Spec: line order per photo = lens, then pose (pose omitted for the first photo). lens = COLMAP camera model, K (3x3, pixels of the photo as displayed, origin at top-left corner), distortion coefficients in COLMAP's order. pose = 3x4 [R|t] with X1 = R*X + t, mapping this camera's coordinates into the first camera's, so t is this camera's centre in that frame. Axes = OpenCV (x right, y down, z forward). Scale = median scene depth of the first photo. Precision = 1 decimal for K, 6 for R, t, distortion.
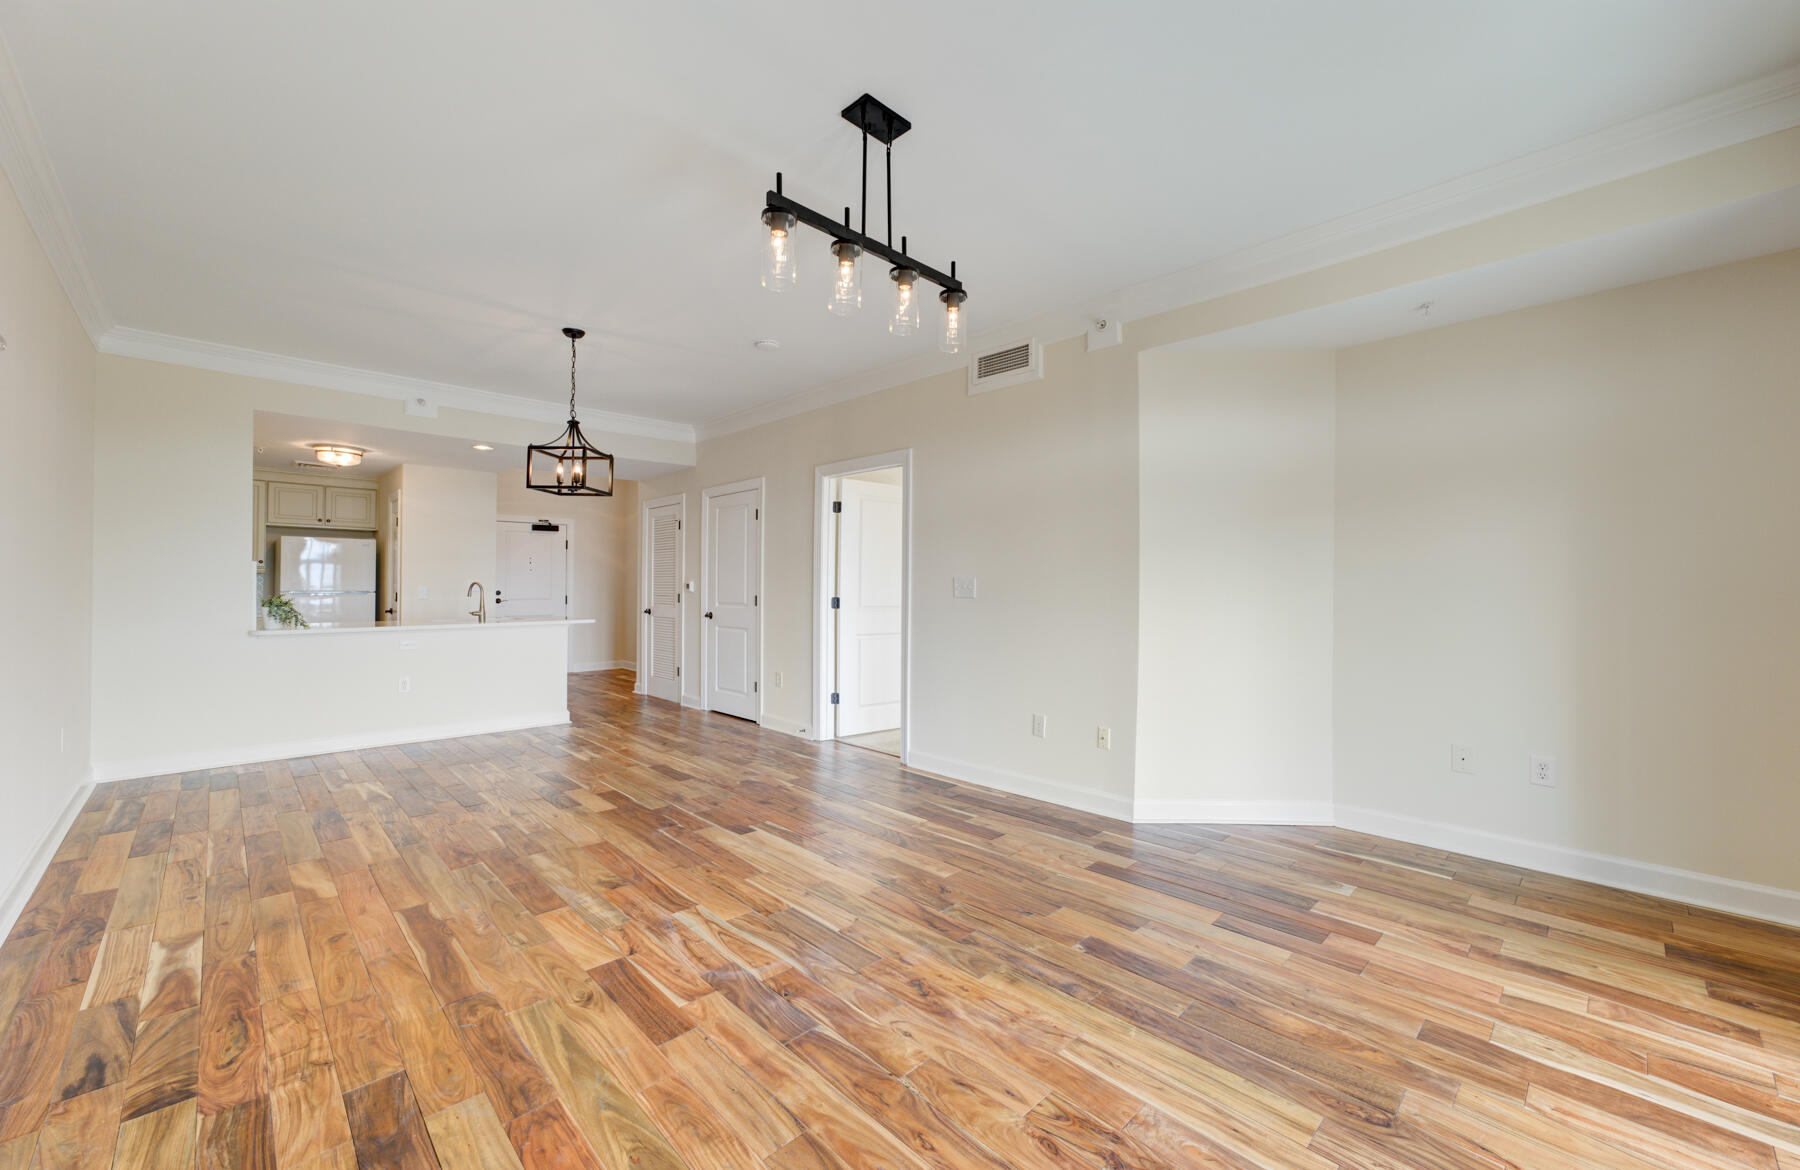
lens RADIAL K [[708.0, 0, 885.8], [0, 708.0, 574.2], [0, 0, 1]] dist [-0.005394, 0.002457]
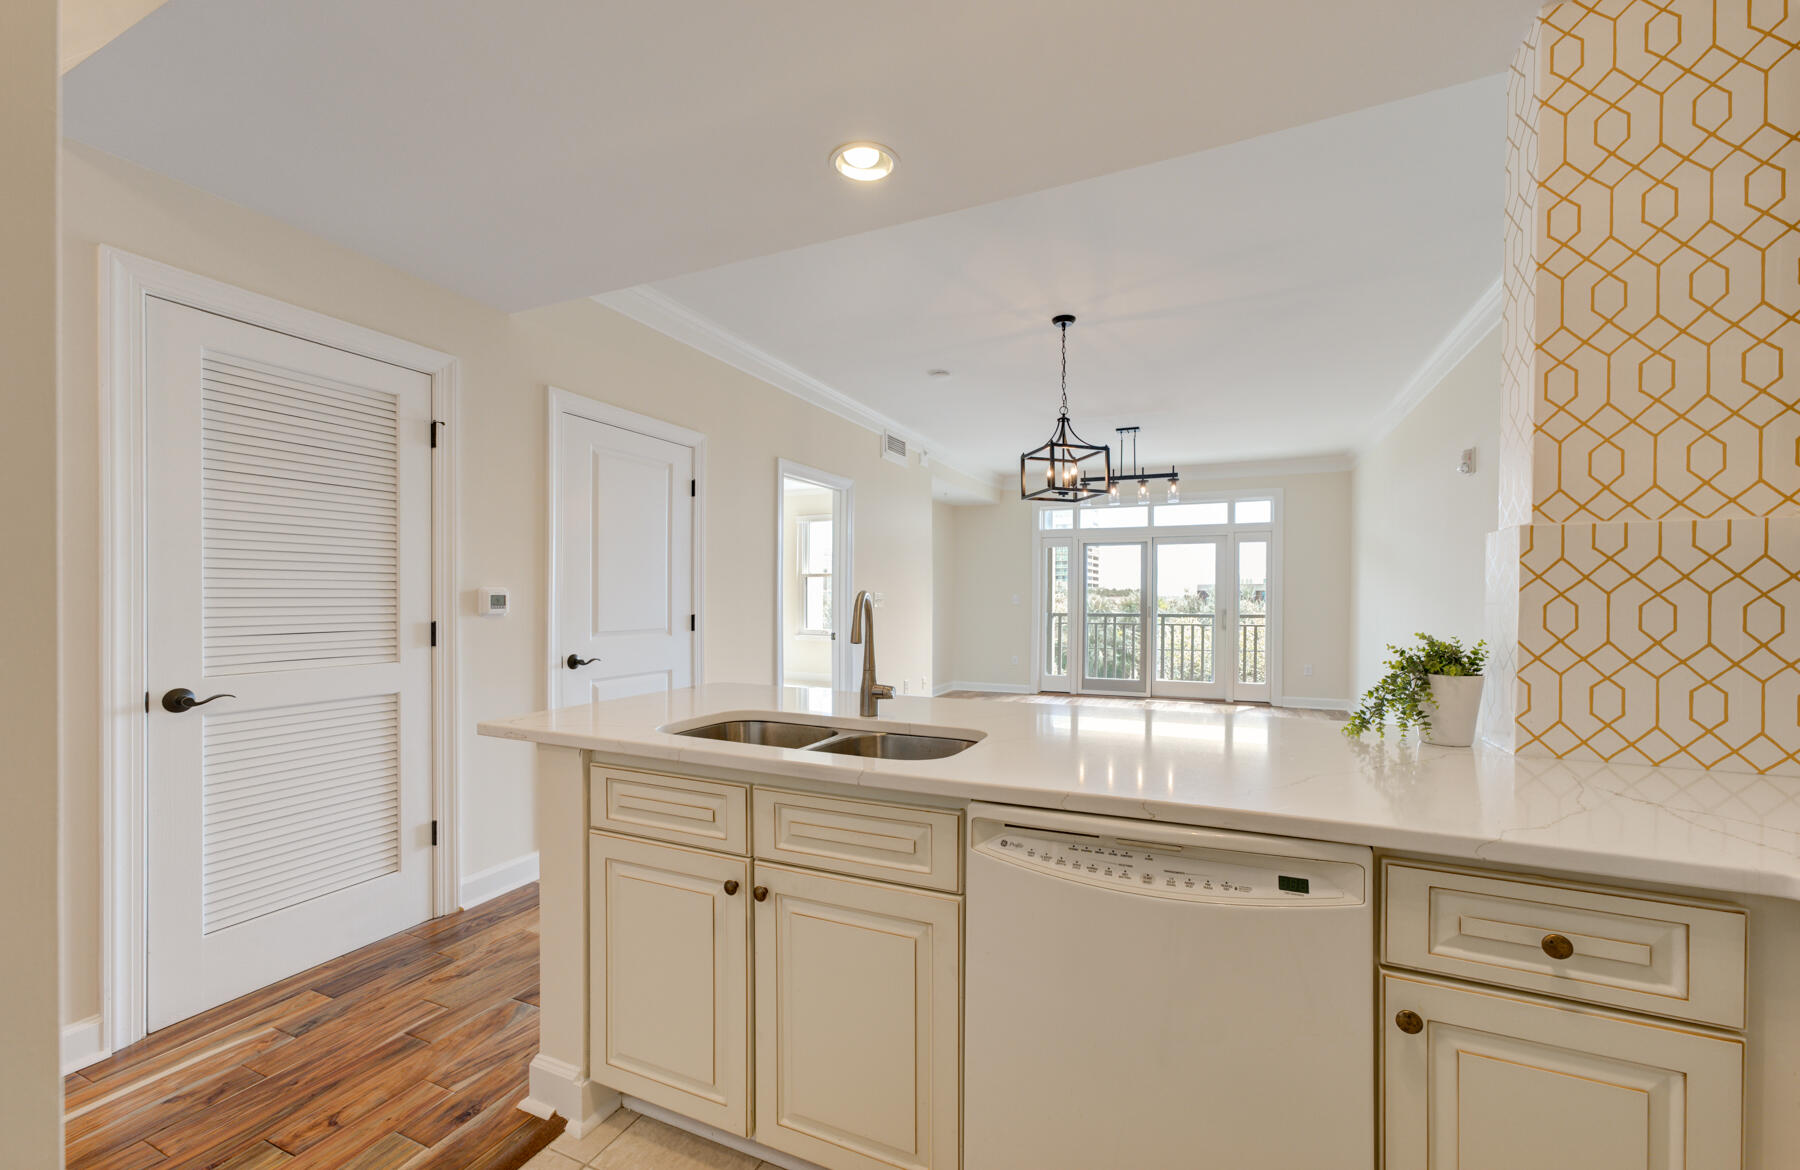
lens RADIAL K [[708.0, 0, 908.5], [0, 708.0, 603.4], [0, 0, 1]] dist [-0.005394, 0.002457]
pose [[-0.381096, -0.009657, 0.924485, -1.618866], [-0.018969, 0.999817, 0.002624, 0.029980], [-0.924341, -0.016536, -0.381209, 2.041735]]
